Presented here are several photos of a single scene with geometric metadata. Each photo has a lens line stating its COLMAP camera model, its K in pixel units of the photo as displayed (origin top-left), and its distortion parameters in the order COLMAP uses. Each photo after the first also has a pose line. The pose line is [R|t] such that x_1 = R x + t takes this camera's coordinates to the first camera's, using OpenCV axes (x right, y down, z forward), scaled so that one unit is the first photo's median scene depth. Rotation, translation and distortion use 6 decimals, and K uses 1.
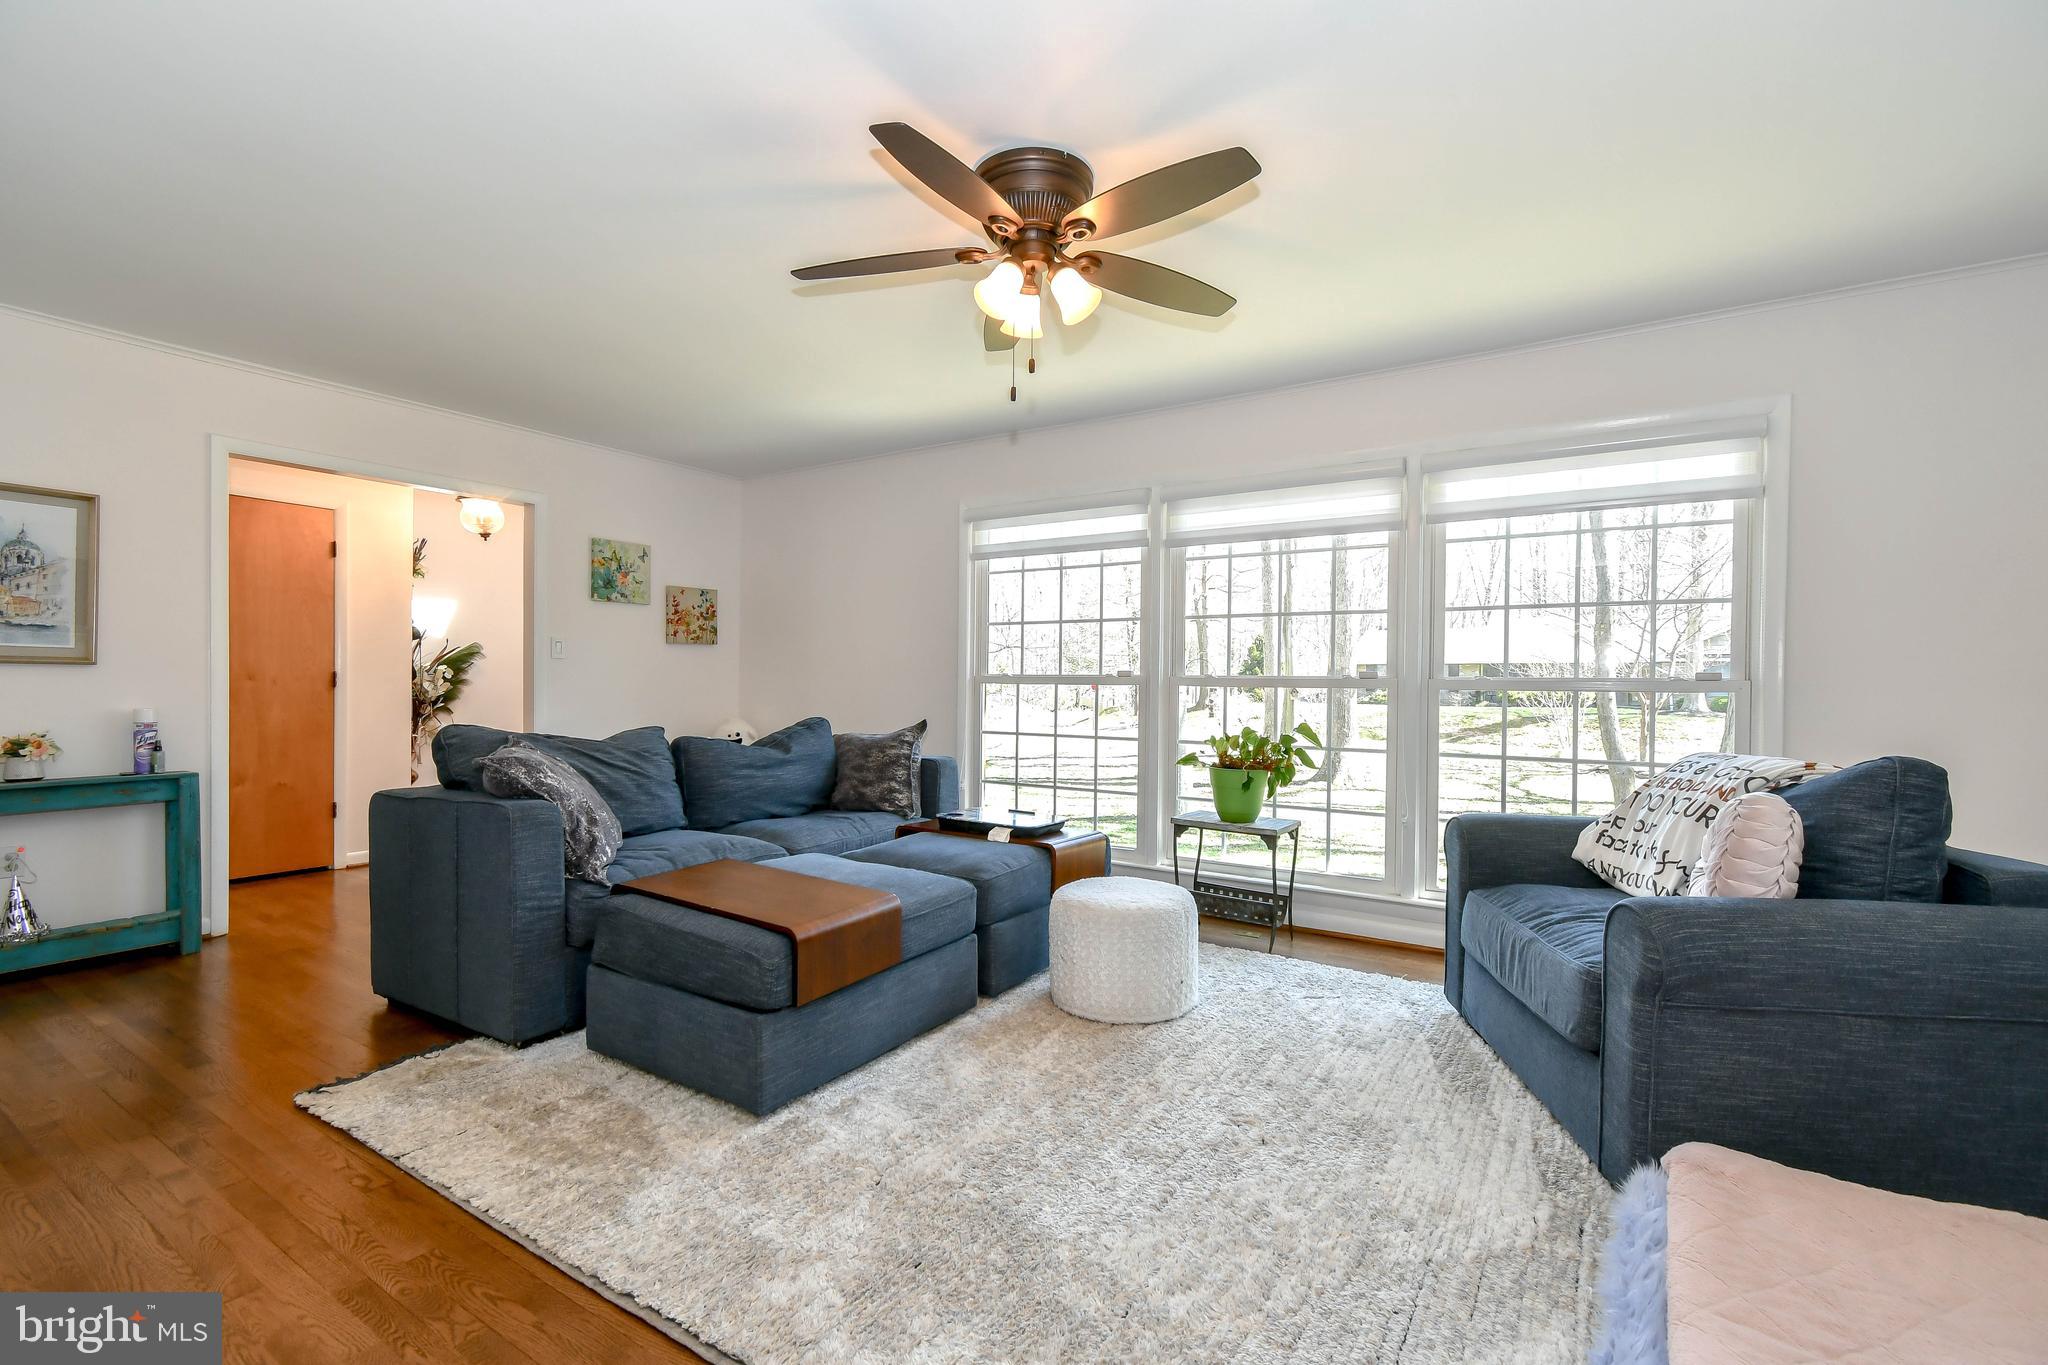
lens RADIAL K [[912.4, 0, 1009.9], [0, 912.4, 687.6], [0, 0, 1]] dist [0.002064, 0.000181]
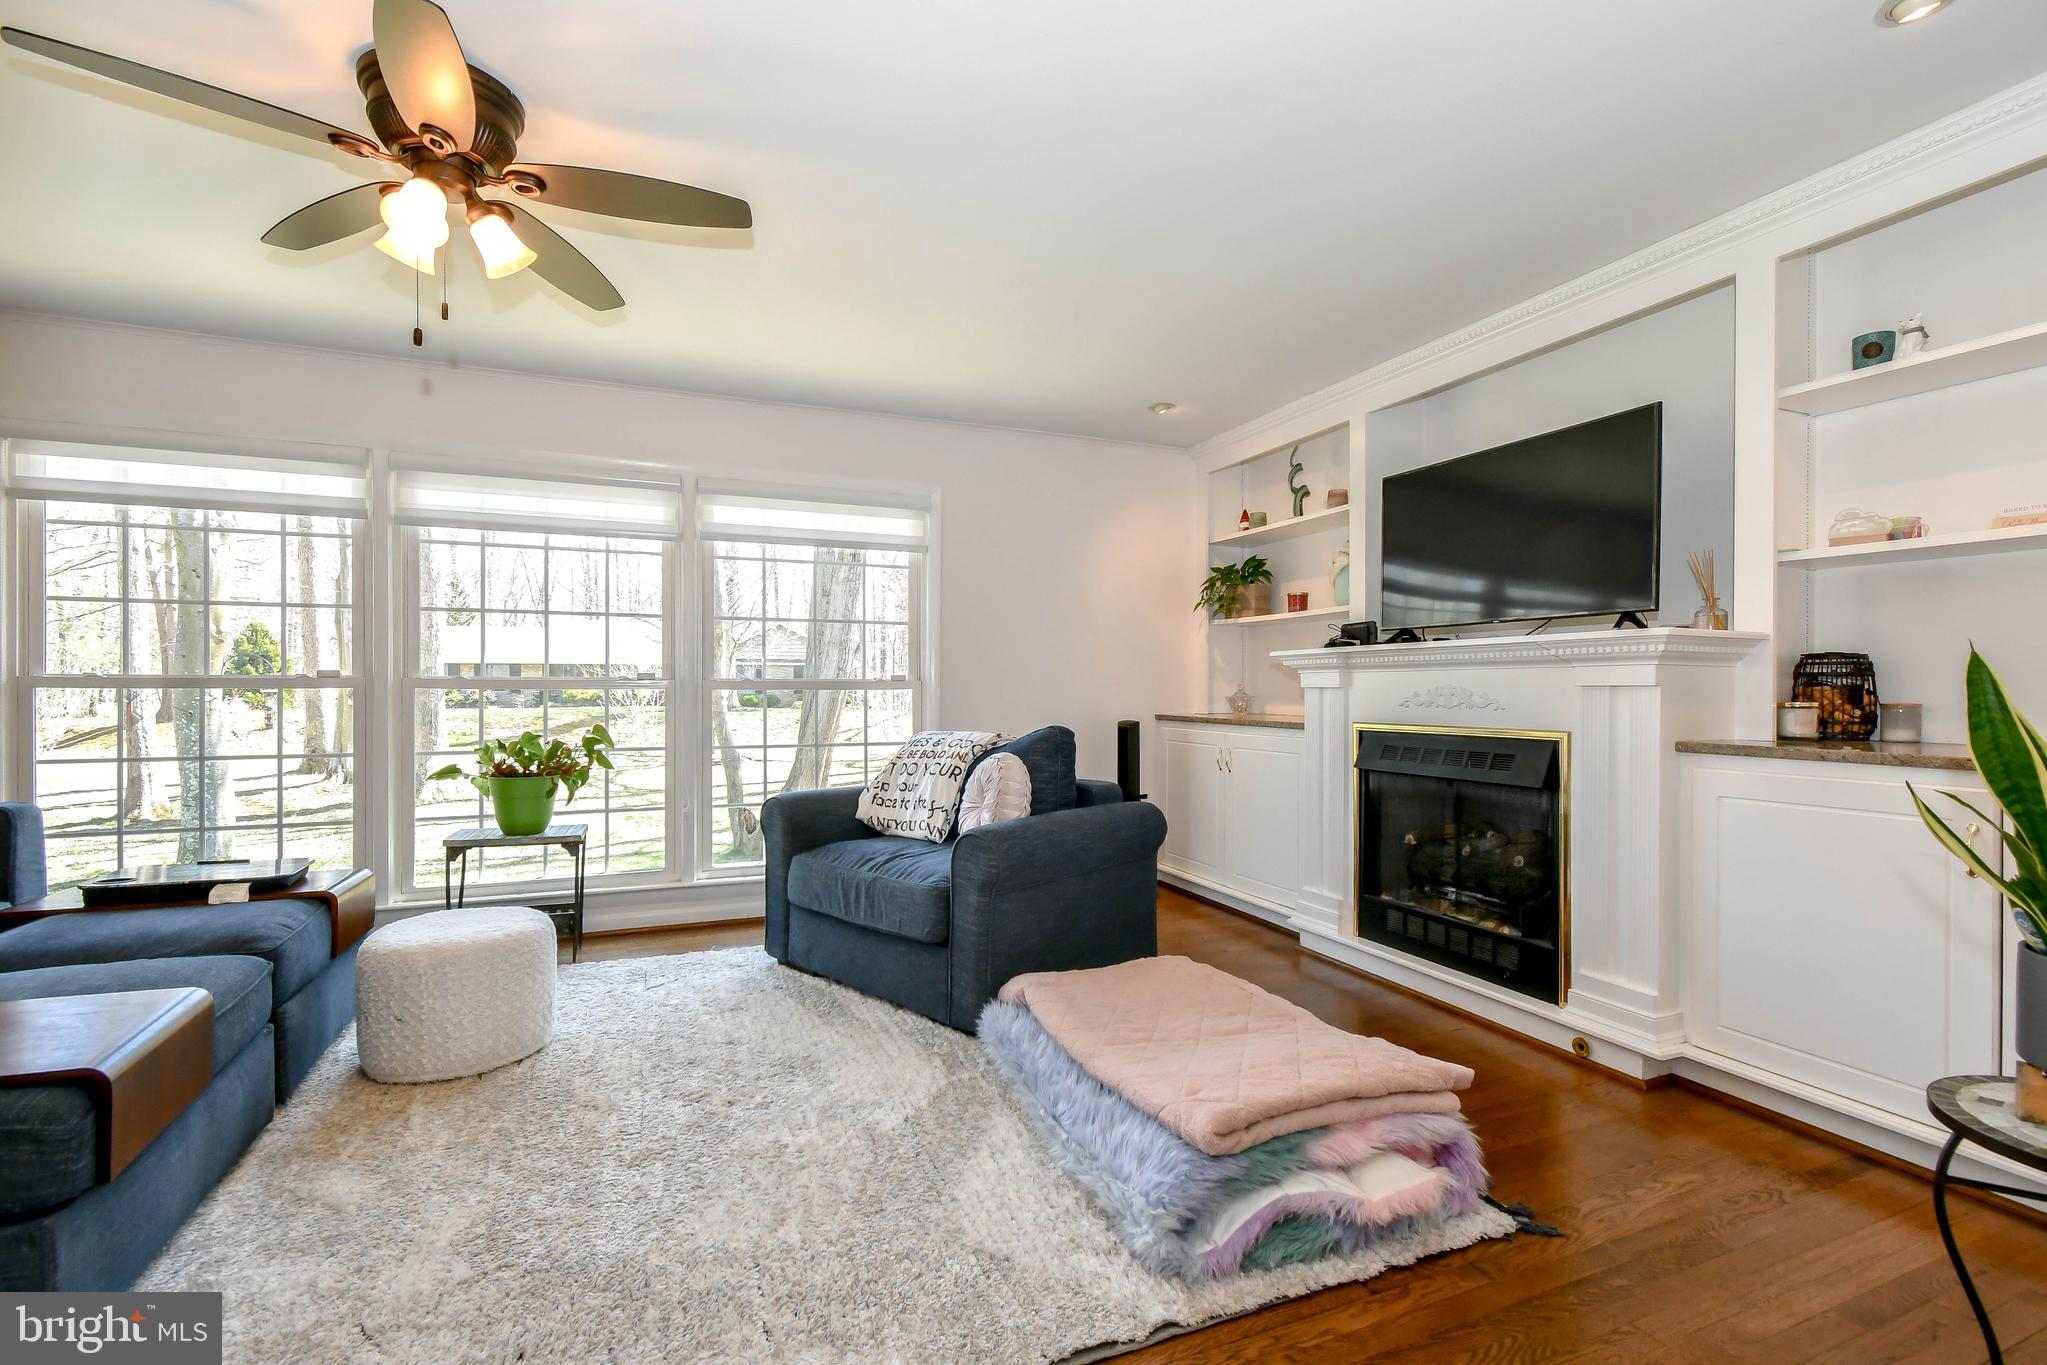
lens RADIAL K [[912.0, 0, 1050.1], [0, 912.0, 689.6], [0, 0, 1]] dist [0.002064, 0.000181]
pose [[0.546823, -0.010128, 0.837187, -0.309423], [0.008660, 0.999942, 0.006441, -0.002165], [-0.837204, 0.003728, 0.546879, 0.056520]]
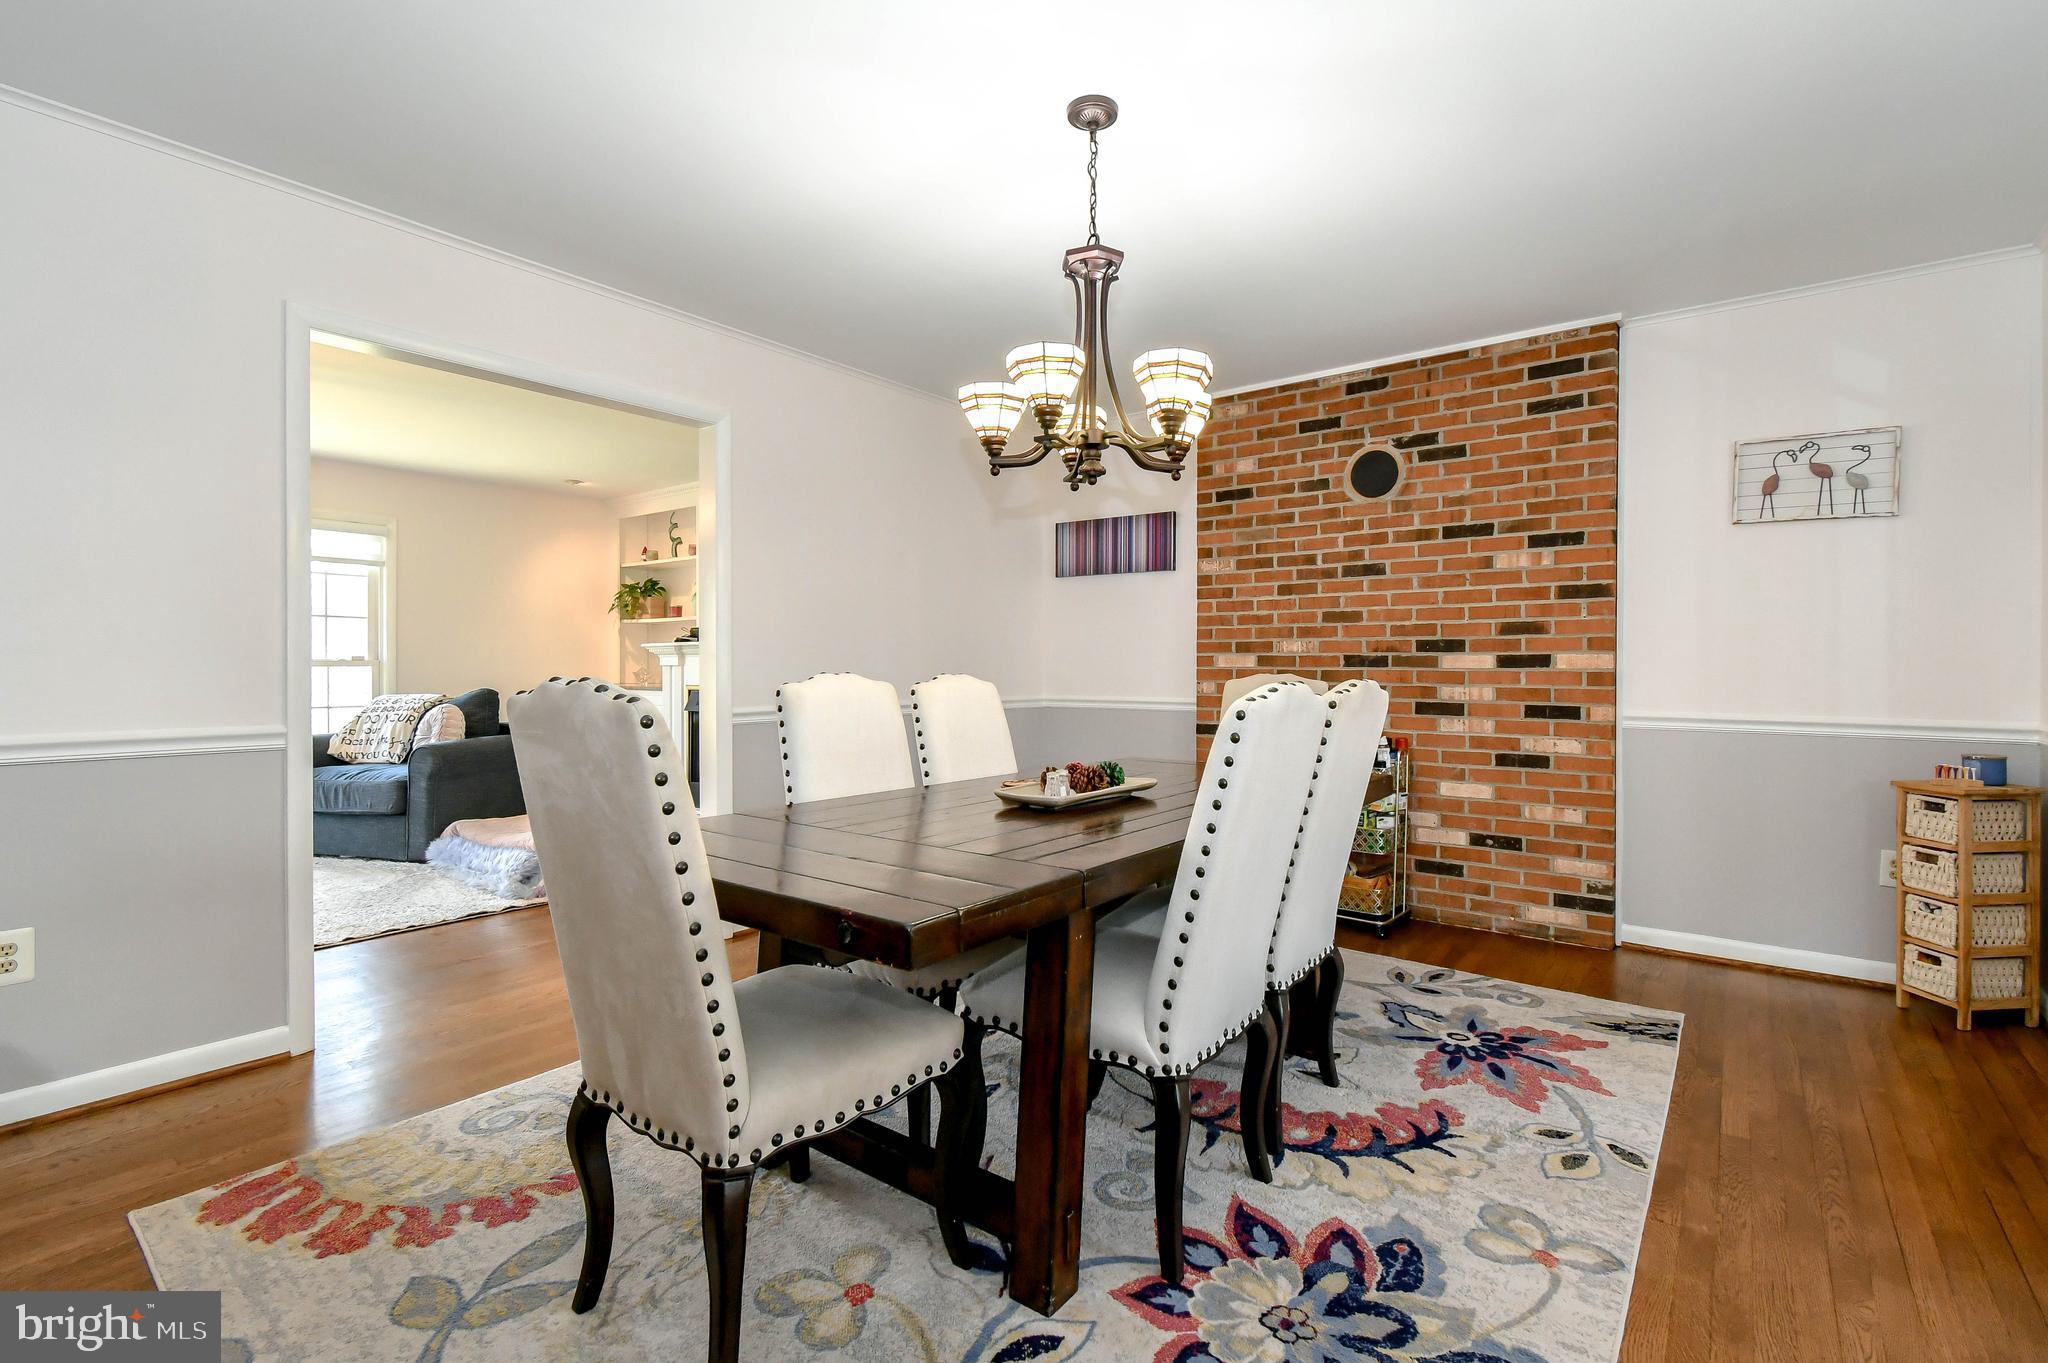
lens RADIAL K [[912.4, 0, 1046.8], [0, 912.4, 680.9], [0, 0, 1]] dist [0.002064, 0.000181]
pose [[0.072098, -0.018251, 0.997231, -1.129603], [0.005683, 0.999824, 0.017887, 0.010113], [-0.997381, 0.004377, 0.072189, -0.606069]]
